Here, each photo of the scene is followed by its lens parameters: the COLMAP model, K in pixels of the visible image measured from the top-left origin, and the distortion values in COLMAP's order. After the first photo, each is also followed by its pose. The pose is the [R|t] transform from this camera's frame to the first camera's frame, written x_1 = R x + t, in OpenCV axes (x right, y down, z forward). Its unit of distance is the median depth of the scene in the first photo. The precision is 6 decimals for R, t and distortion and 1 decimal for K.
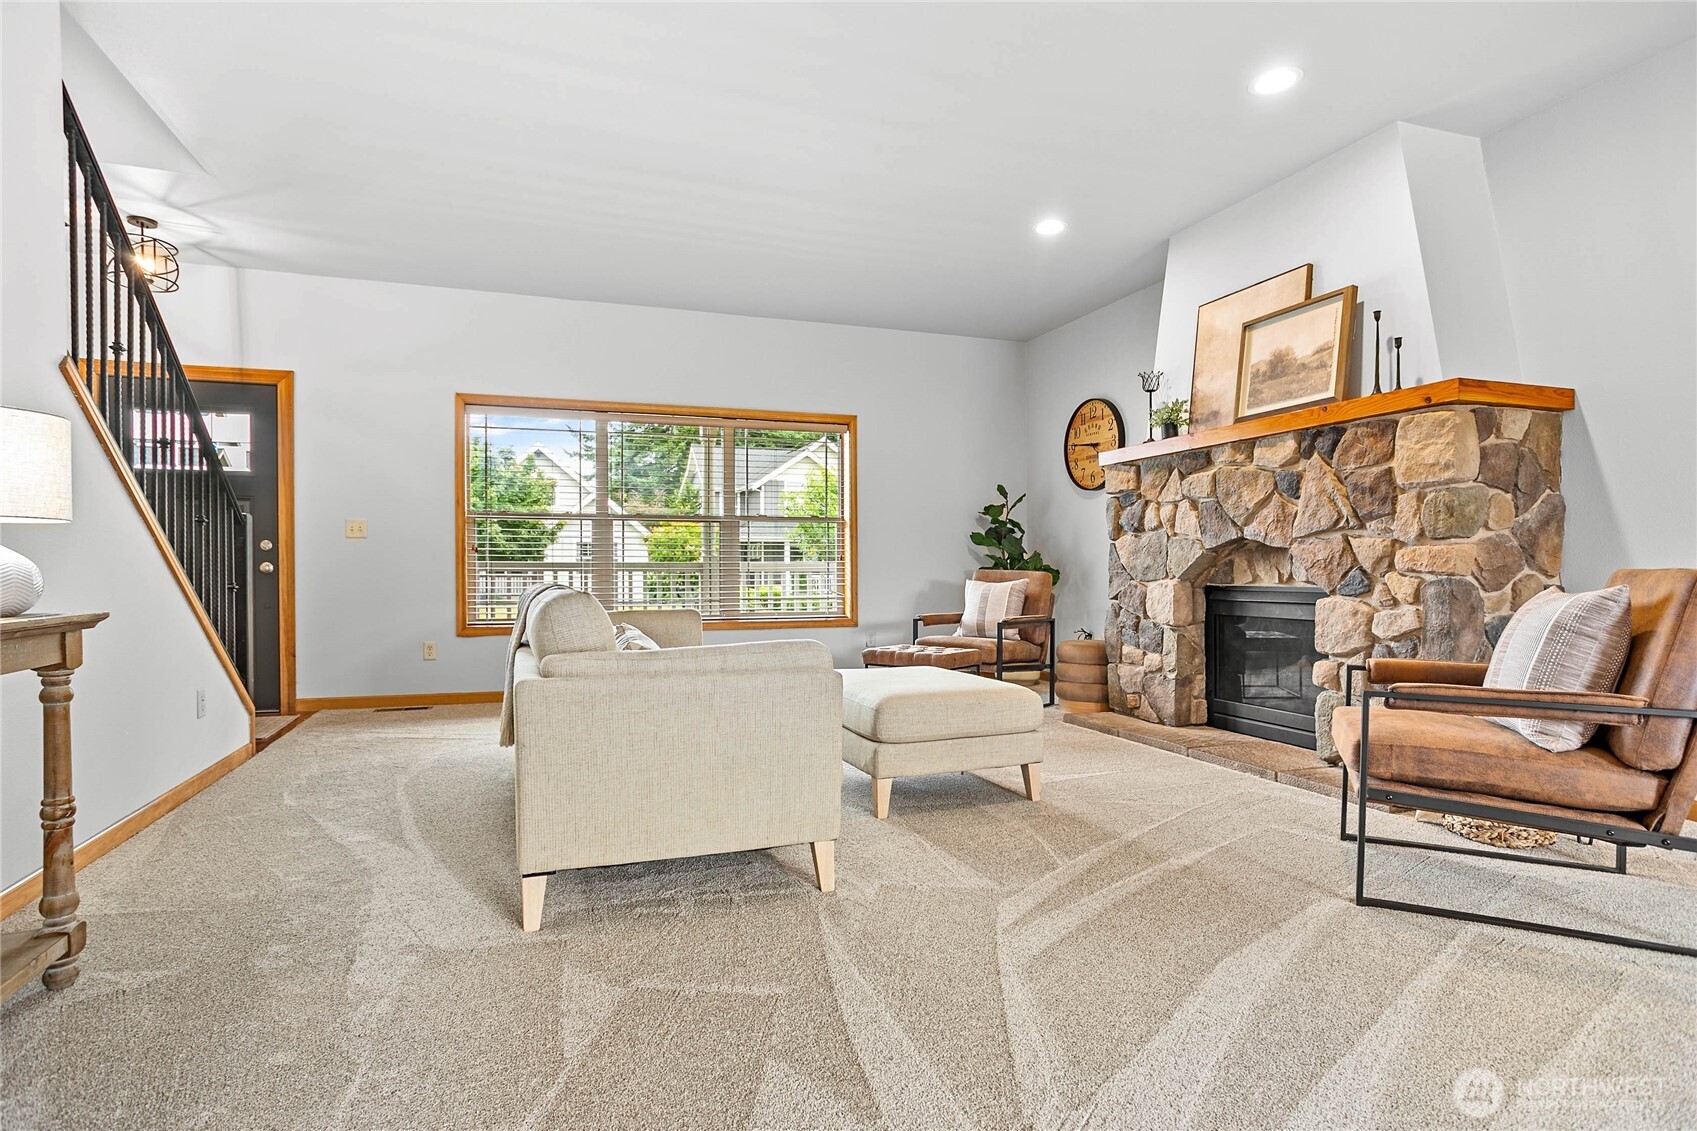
lens RADIAL K [[856.0, 0, 850.8], [0, 856.0, 580.9], [0, 0, 1]] dist [-0.051476, 0.026072]
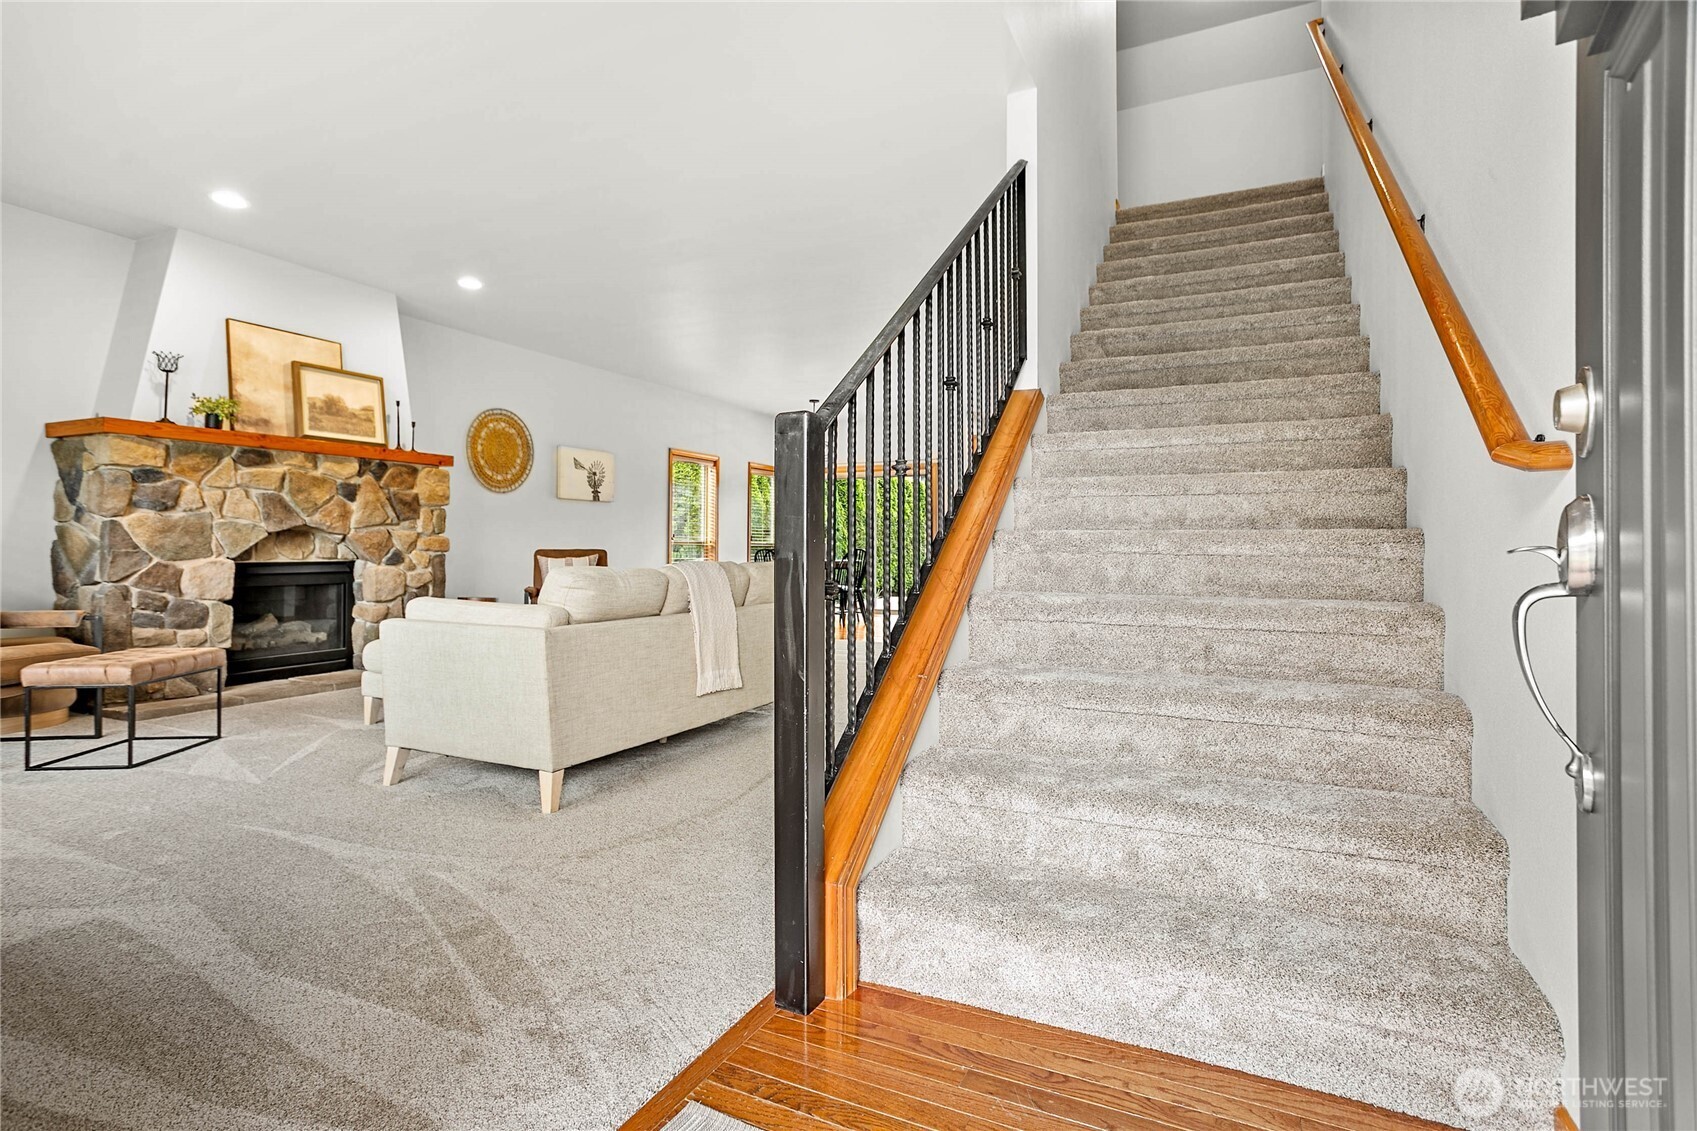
lens RADIAL K [[817.8, 0, 849.2], [0, 817.8, 533.7], [0, 0, 1]] dist [-0.050140, 0.021749]
pose [[-0.691068, 0.015109, 0.722632, -1.021954], [0.010009, 0.999886, -0.011334, -0.014323], [-0.722720, -0.000600, -0.691140, 1.236493]]
